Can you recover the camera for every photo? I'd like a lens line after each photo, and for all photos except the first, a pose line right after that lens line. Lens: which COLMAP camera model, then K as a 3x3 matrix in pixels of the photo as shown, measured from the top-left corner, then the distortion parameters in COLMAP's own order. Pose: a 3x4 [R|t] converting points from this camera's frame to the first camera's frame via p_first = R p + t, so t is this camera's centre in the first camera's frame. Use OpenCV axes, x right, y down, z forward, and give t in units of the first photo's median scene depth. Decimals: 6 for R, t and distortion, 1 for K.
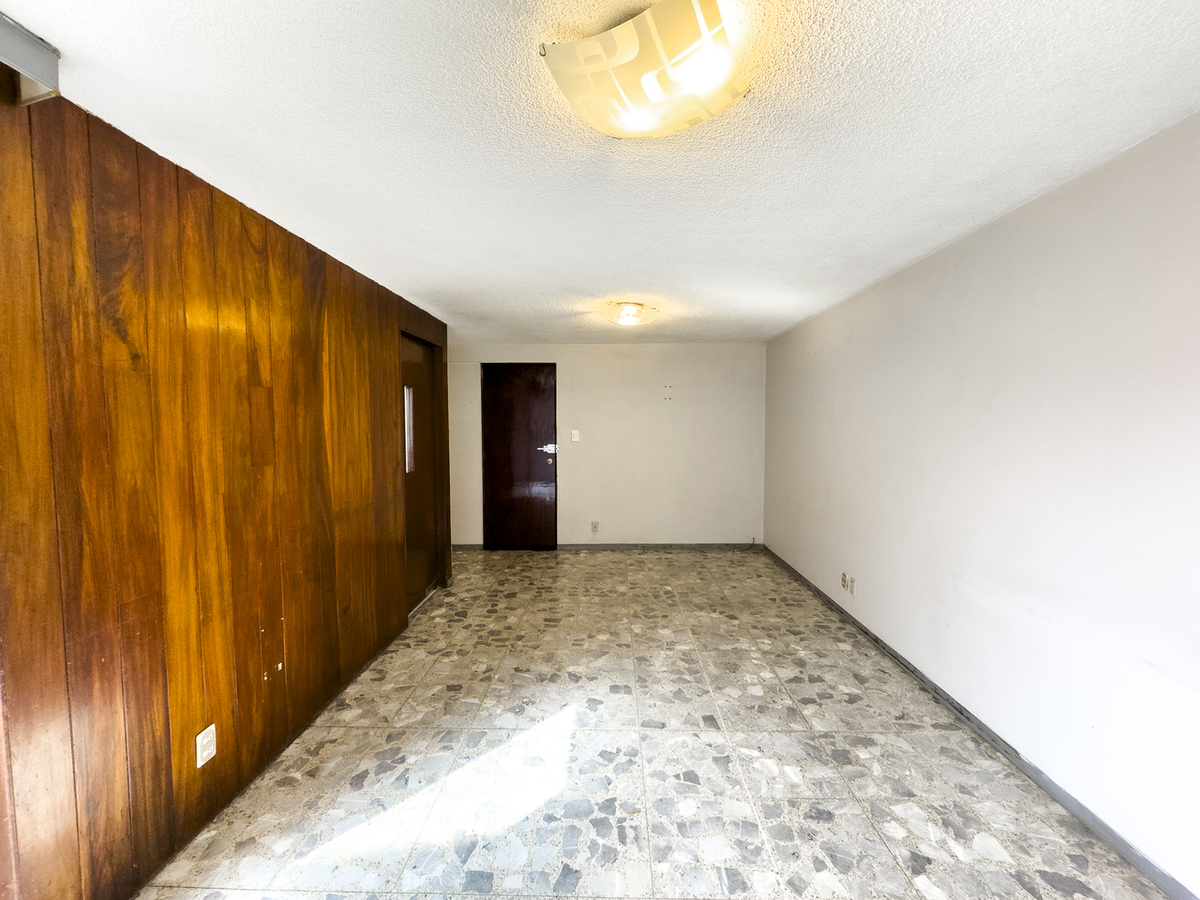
lens RADIAL K [[483.2, 0, 600.6], [0, 483.2, 448.8], [0, 0, 1]] dist [0.001657, -0.000101]
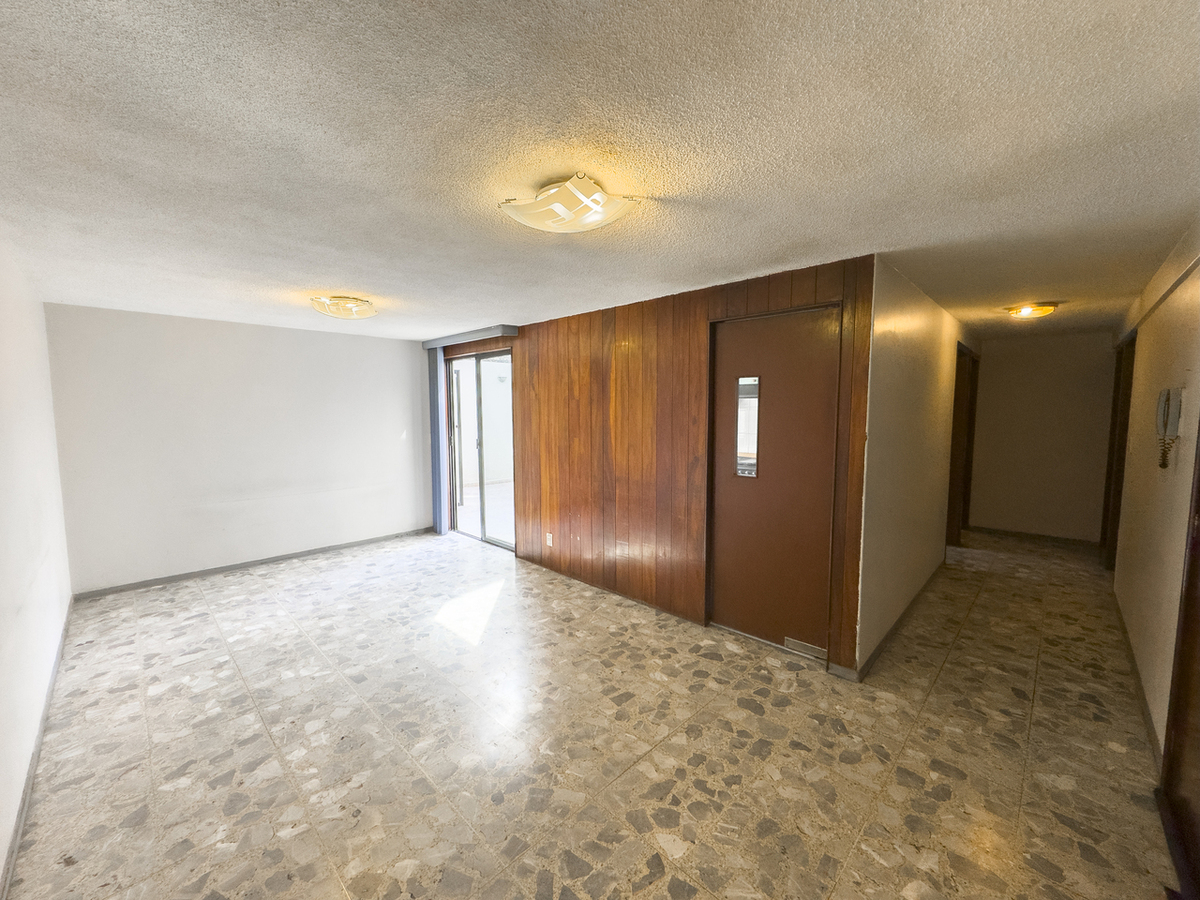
lens RADIAL K [[483.2, 0, 600.9], [0, 483.2, 451.3], [0, 0, 1]] dist [0.001657, -0.000101]
pose [[-0.685059, 0.070297, -0.725087, 0.533968], [-0.033146, 0.991295, 0.127422, -0.127724], [0.727733, 0.111325, -0.676766, 1.811196]]
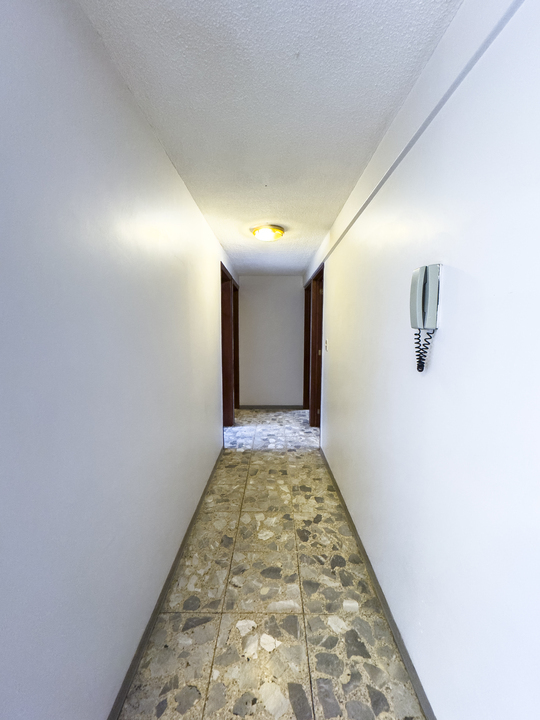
lens RADIAL K [[289.9, 0, 272.7], [0, 289.9, 360.1], [0, 0, 1]] dist [0.001657, -0.000101]
pose [[0.007027, 0.103514, -0.994603, -0.311035], [-0.056961, 0.993054, 0.102950, -0.070974], [0.998352, 0.055930, 0.012875, 1.754571]]
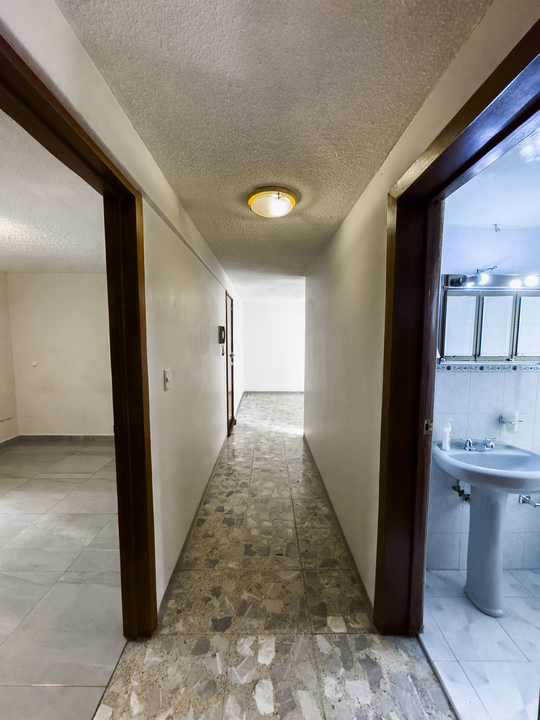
lens RADIAL K [[289.9, 0, 271.1], [0, 289.9, 360.3], [0, 0, 1]] dist [0.001657, -0.000101]
pose [[-0.023561, -0.081024, 0.996434, -1.975143], [0.050287, 0.995353, 0.082125, -0.104163], [-0.998457, 0.052042, -0.019377, 1.762623]]
